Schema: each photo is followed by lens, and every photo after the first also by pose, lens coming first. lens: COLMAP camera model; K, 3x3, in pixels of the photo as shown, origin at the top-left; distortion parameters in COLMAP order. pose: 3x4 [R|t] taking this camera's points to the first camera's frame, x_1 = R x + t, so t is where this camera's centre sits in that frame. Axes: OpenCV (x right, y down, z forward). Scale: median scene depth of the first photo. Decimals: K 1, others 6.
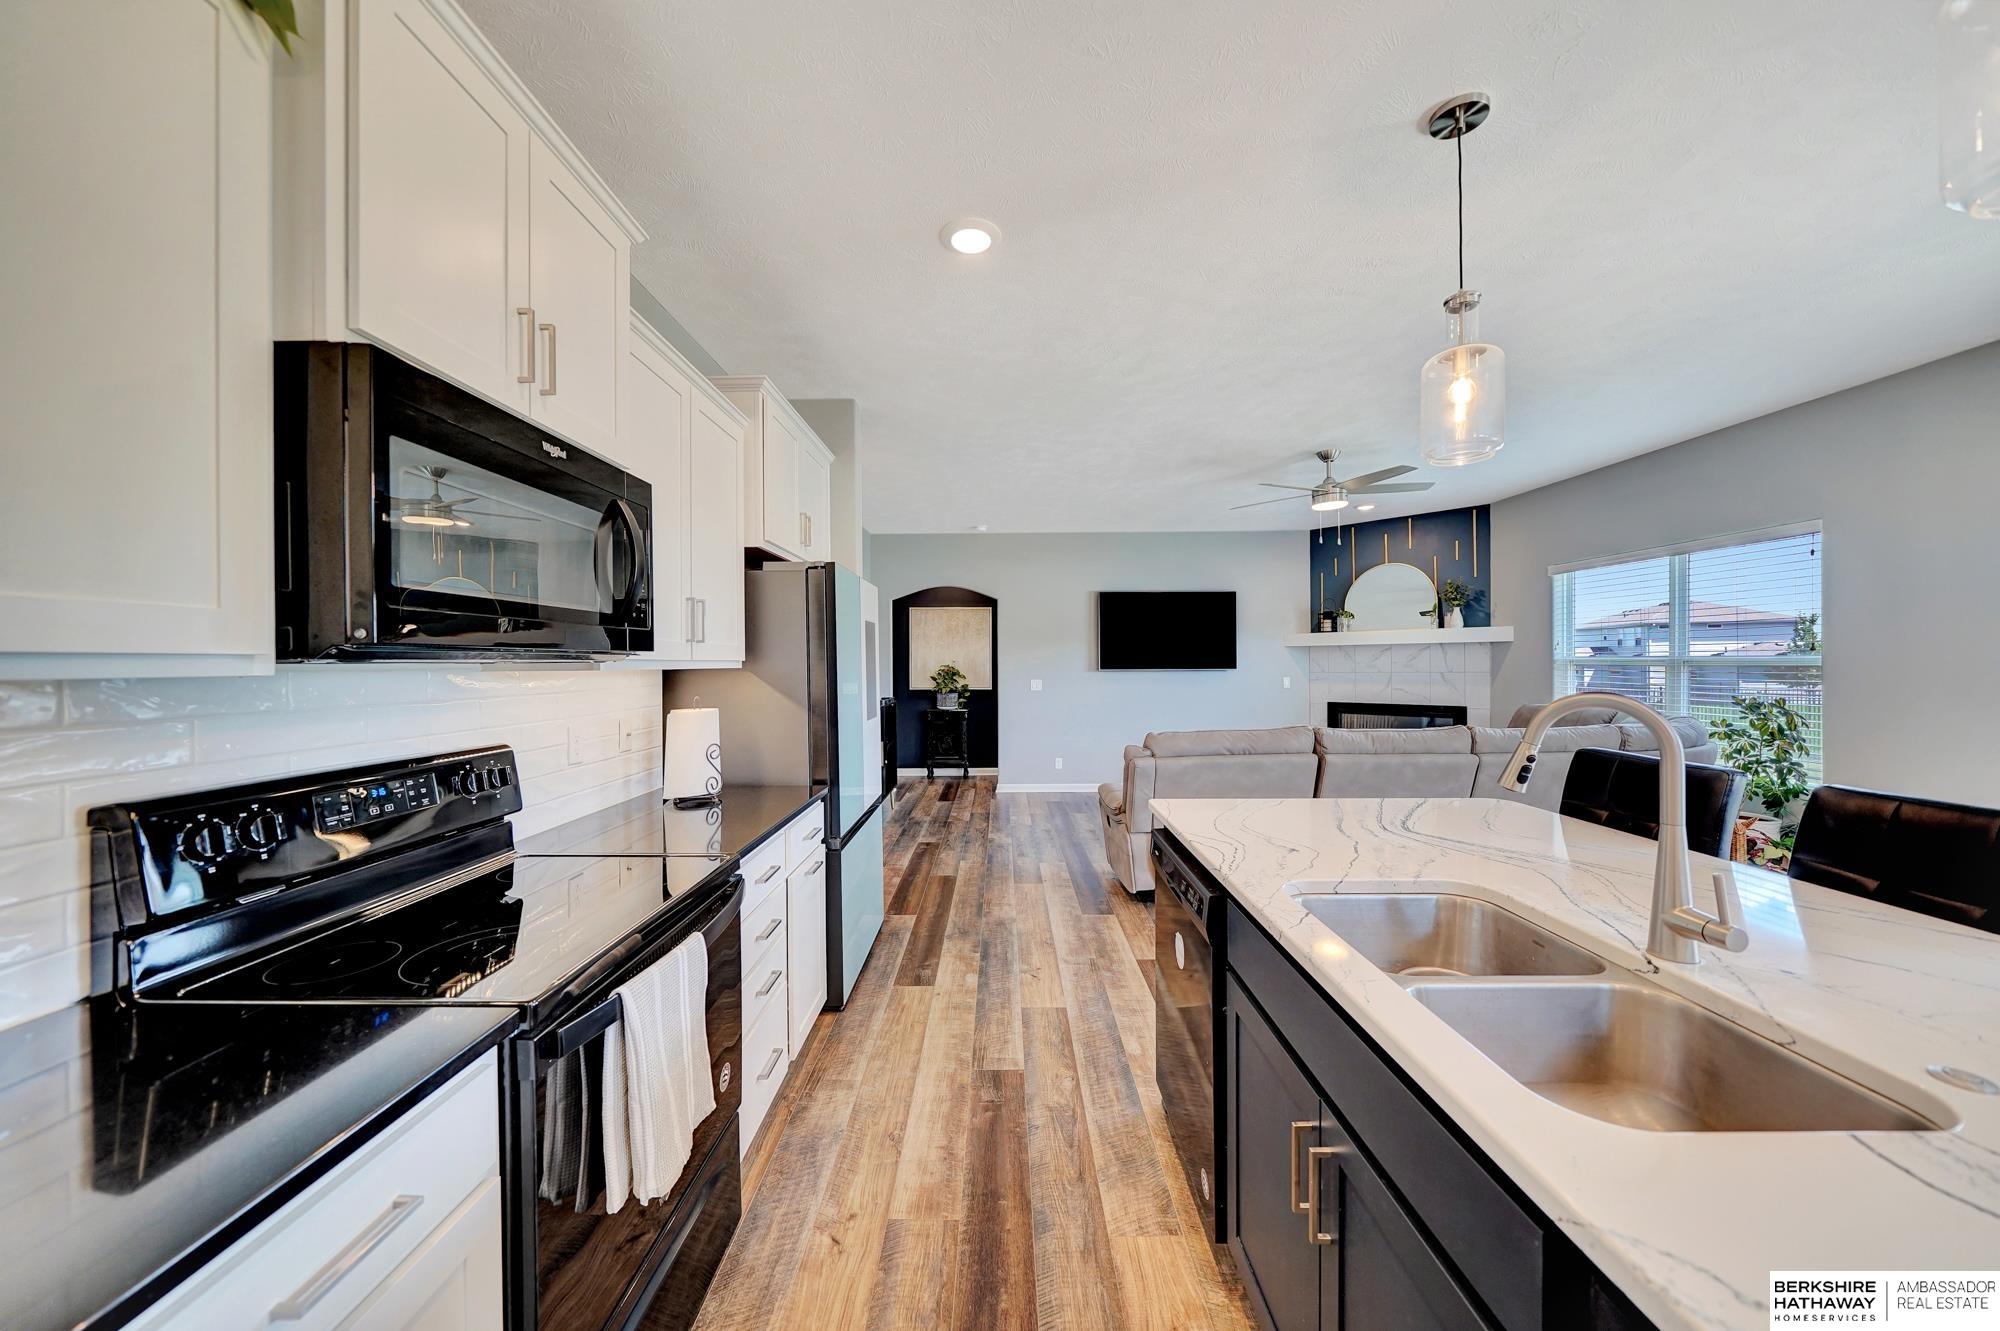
lens RADIAL K [[696.2, 0, 995.2], [0, 696.2, 669.6], [0, 0, 1]] dist [-0.000859, -0.000015]
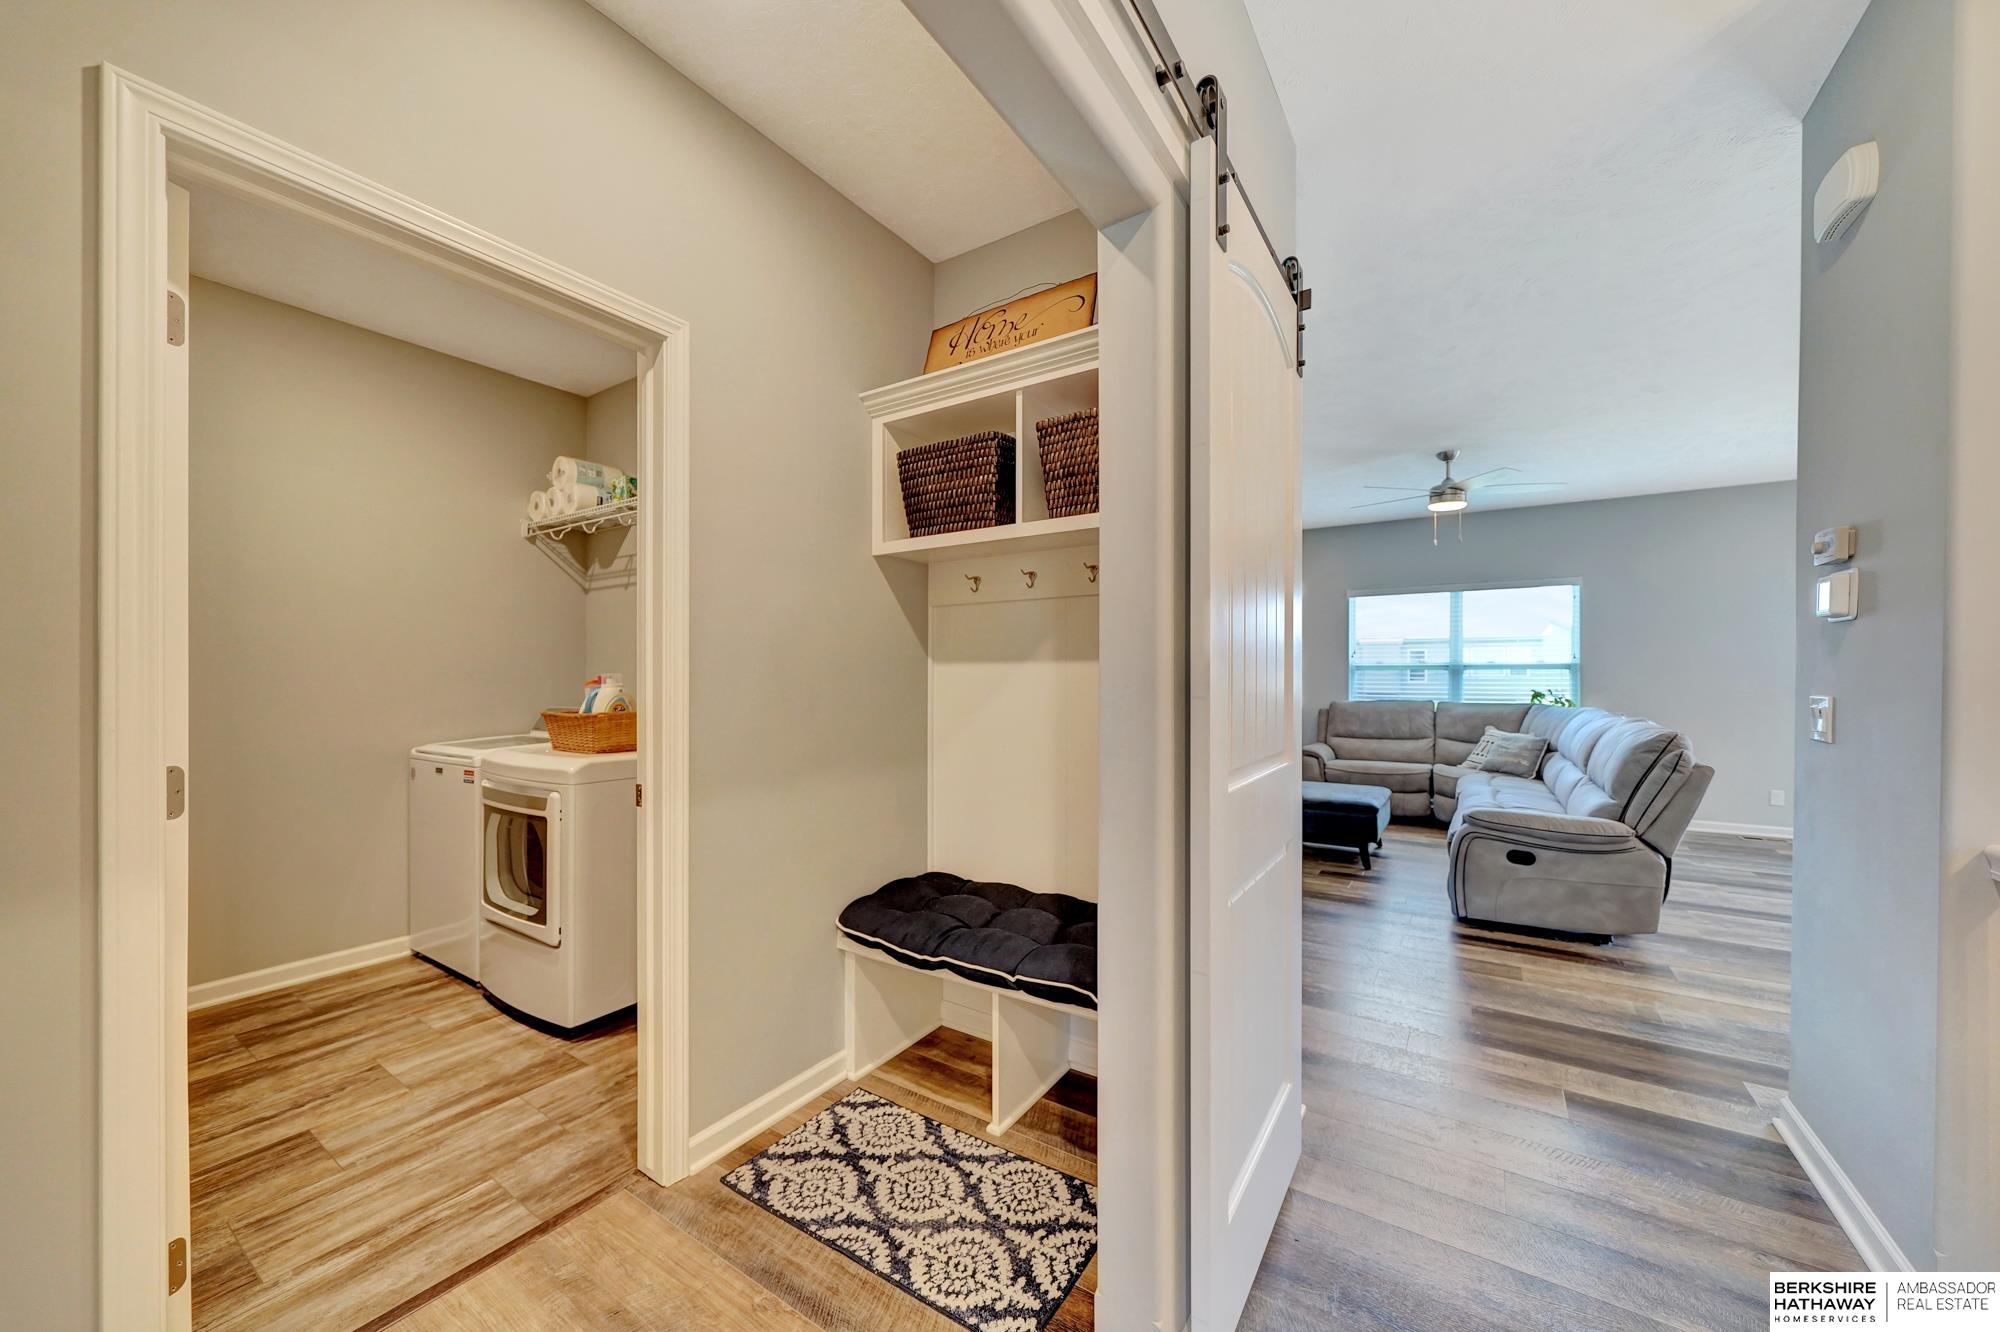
lens RADIAL K [[727.7, 0, 1000.8], [0, 727.7, 675.4], [0, 0, 1]] dist [0.000076, -0.000055]
pose [[0.550910, 0.006762, 0.834537, -0.554471], [0.004084, 0.999933, -0.010798, 0.014261], [-0.834555, 0.009357, 0.550846, 0.690842]]
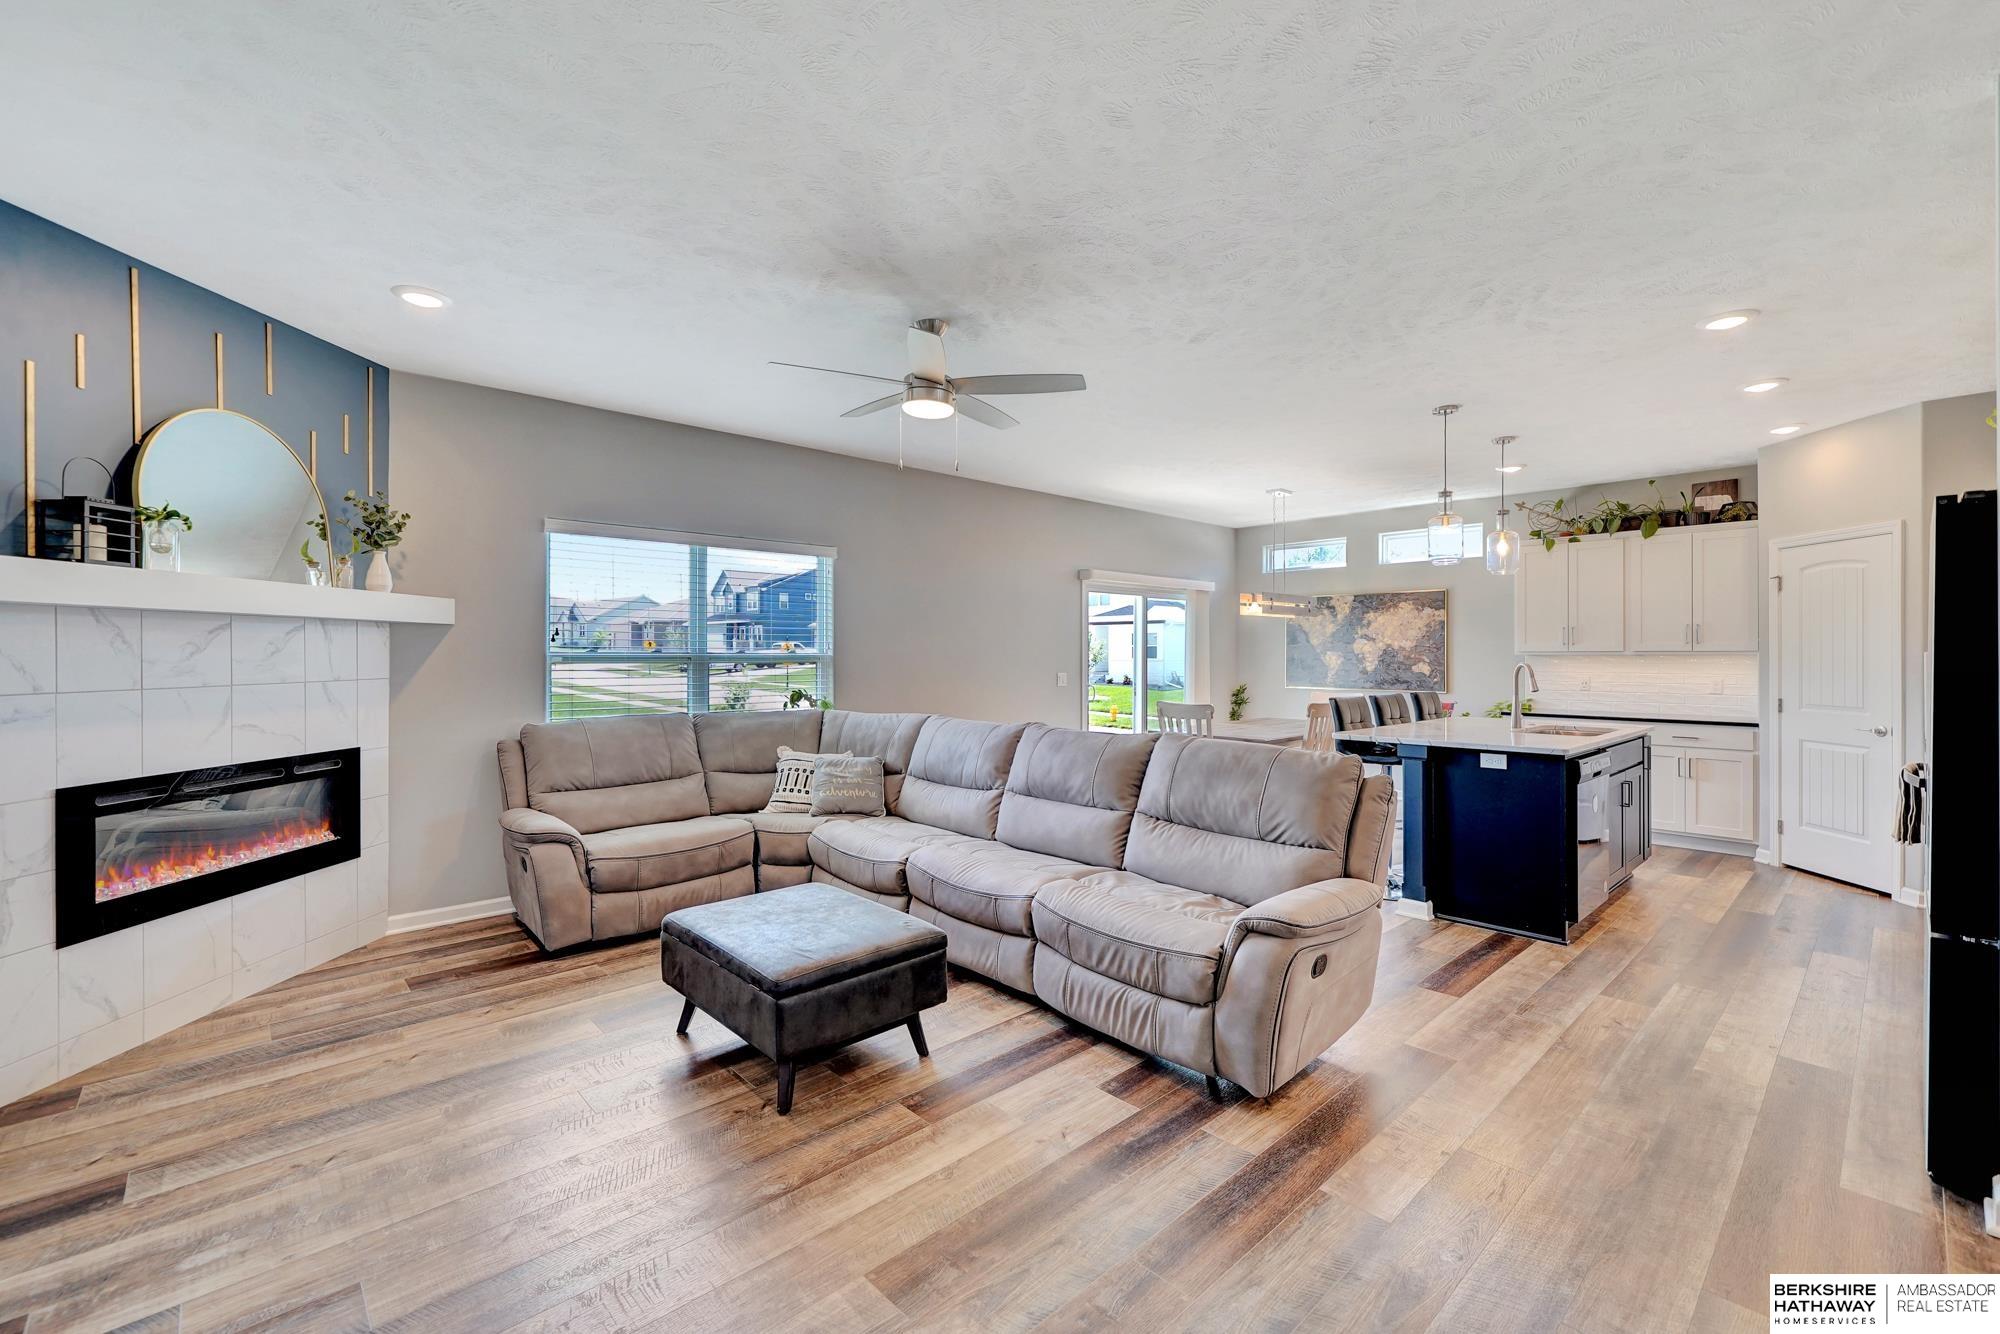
lens RADIAL K [[837.0, 0, 992.0], [0, 837.0, 655.4], [0, 0, 1]] dist [-0.002359, 0.000116]
pose [[-0.681258, 0.007032, 0.732009, -0.082331], [0.010921, 0.999940, 0.000558, -0.008404], [-0.731962, 0.008374, -0.681294, 1.068799]]
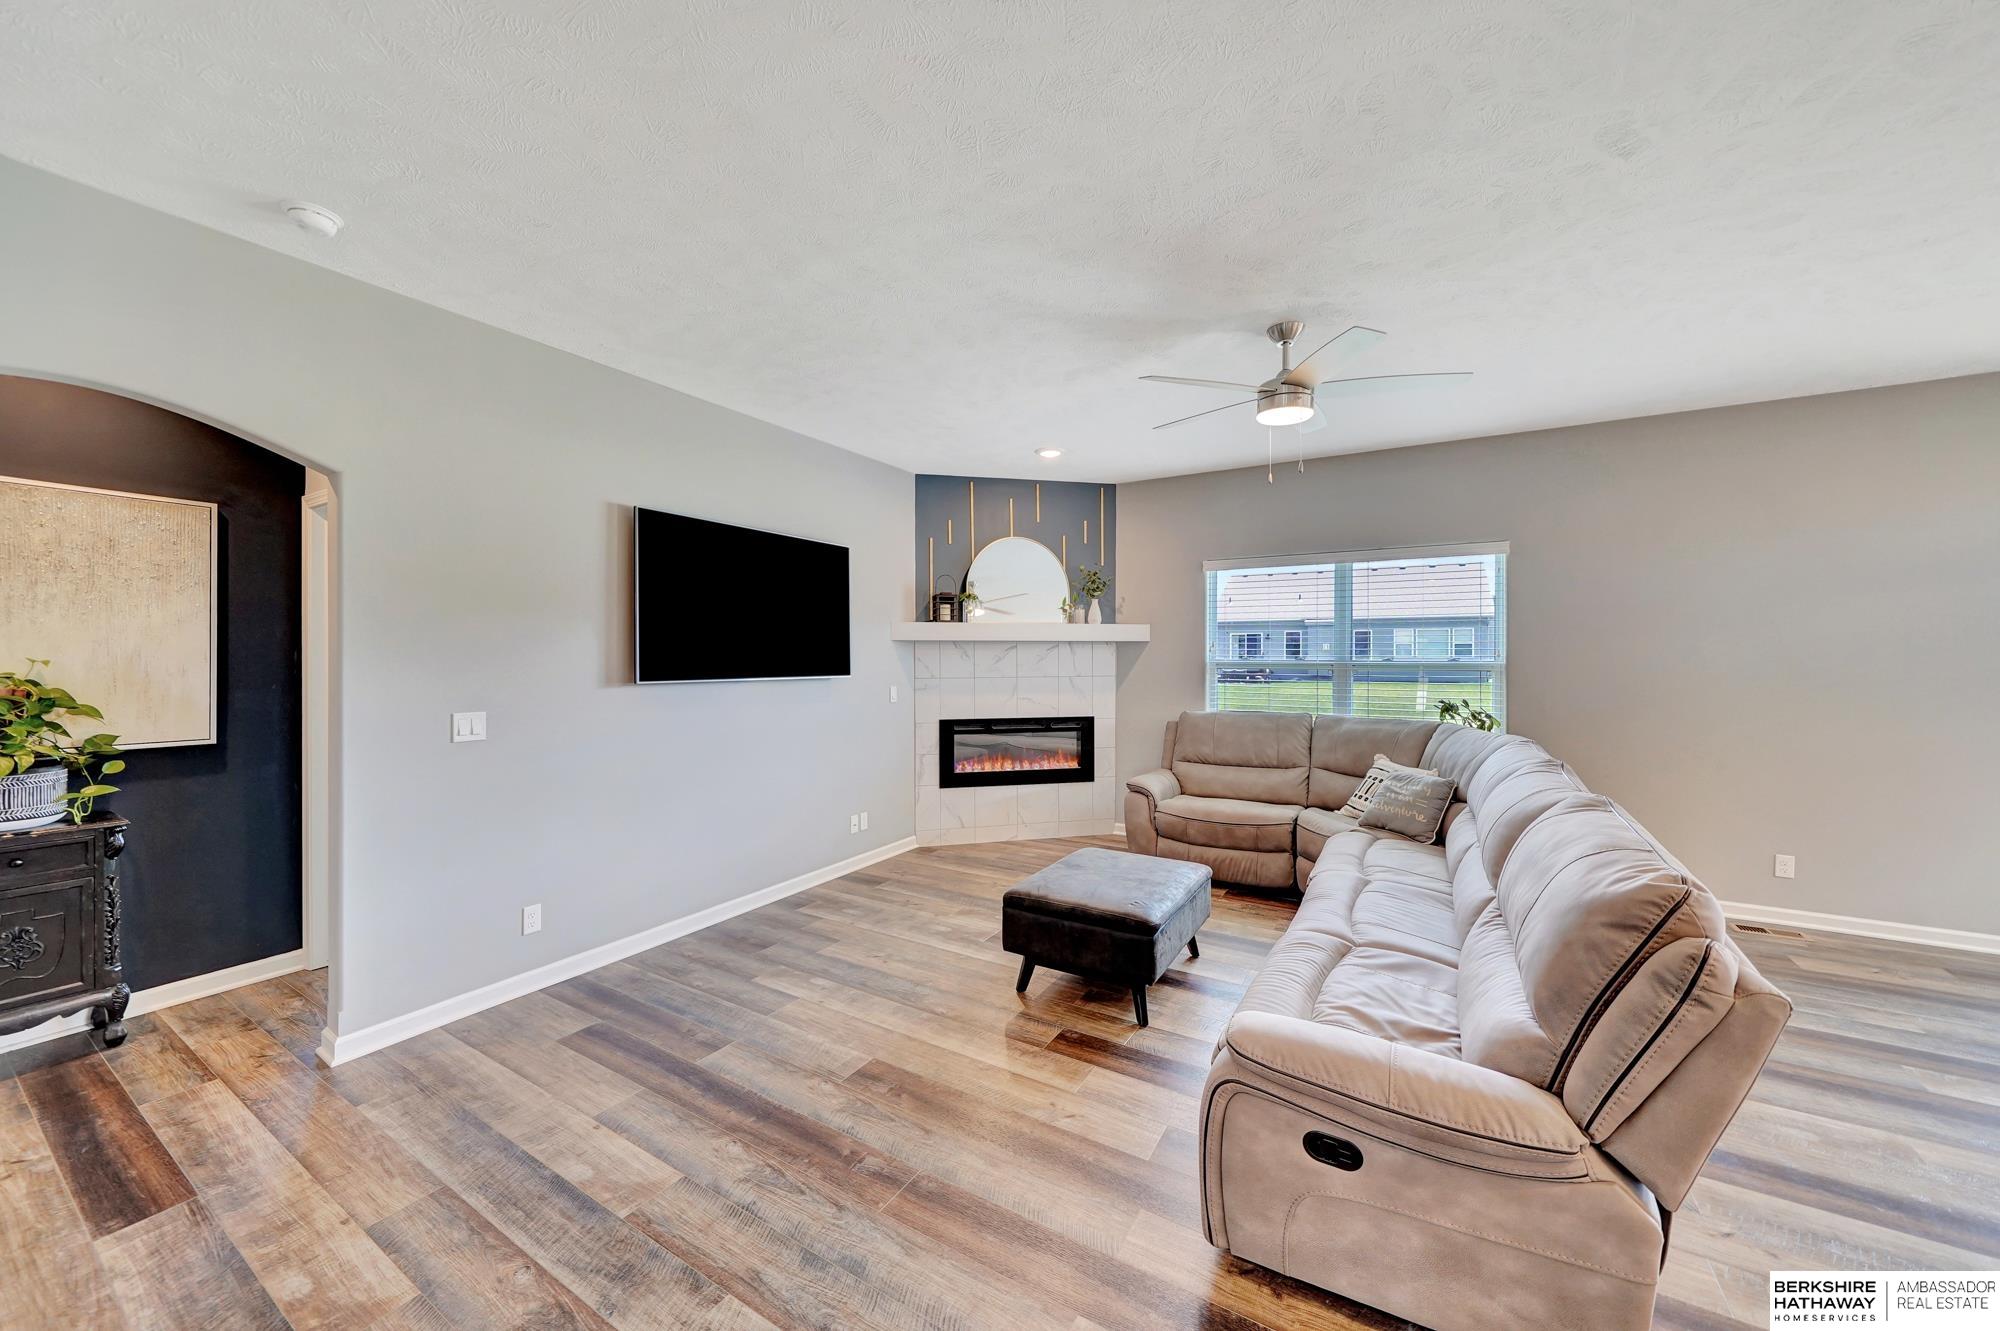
lens RADIAL K [[727.7, 0, 993.7], [0, 727.7, 657.7], [0, 0, 1]] dist [0.000076, -0.000055]
pose [[0.516882, 0.003471, 0.856050, -0.149940], [0.003812, 0.999973, -0.006356, -0.012959], [-0.856048, 0.006548, 0.516854, 0.638685]]
